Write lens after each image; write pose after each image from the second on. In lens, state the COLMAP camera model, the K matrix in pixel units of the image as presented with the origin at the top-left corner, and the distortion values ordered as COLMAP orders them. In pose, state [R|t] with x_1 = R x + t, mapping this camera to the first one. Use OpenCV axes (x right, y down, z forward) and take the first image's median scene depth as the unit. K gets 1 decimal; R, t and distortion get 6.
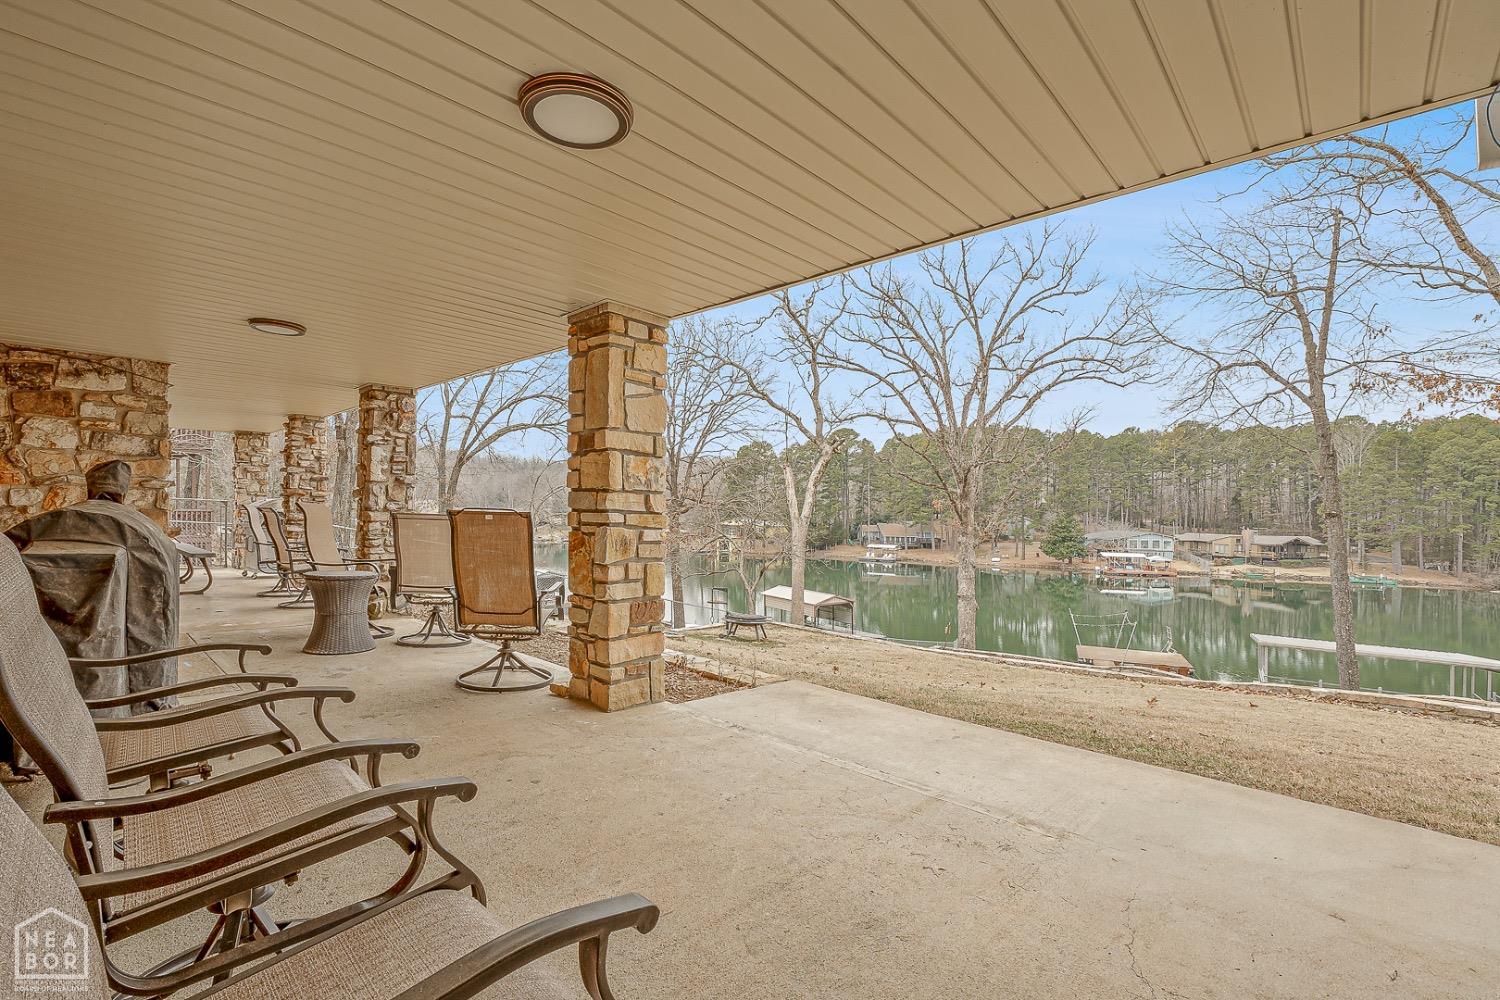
lens RADIAL K [[698.1, 0, 750.0], [0, 698.1, 500.0], [0, 0, 1]] dist [-0.005429, -0.000069]
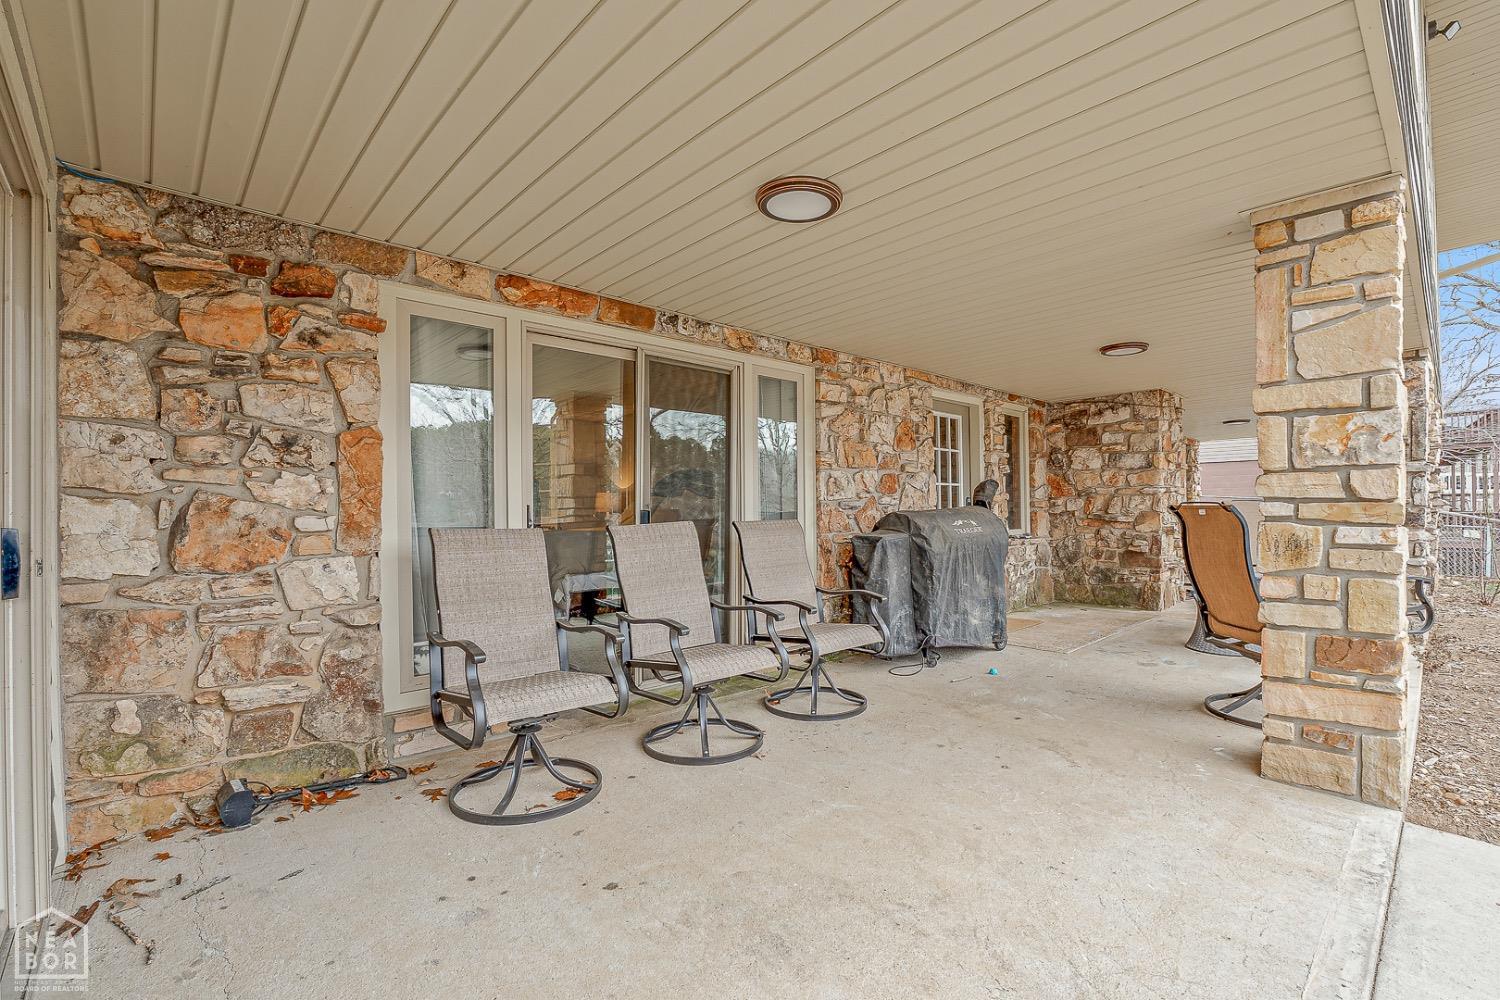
lens RADIAL K [[679.6, 0, 746.7], [0, 679.6, 508.5], [0, 0, 1]] dist [0.002094, 0.000305]
pose [[-0.061531, -0.024837, -0.997796, 0.514607], [0.029294, 0.999215, -0.026678, 0.026854], [0.997675, -0.030871, -0.060755, 0.490695]]
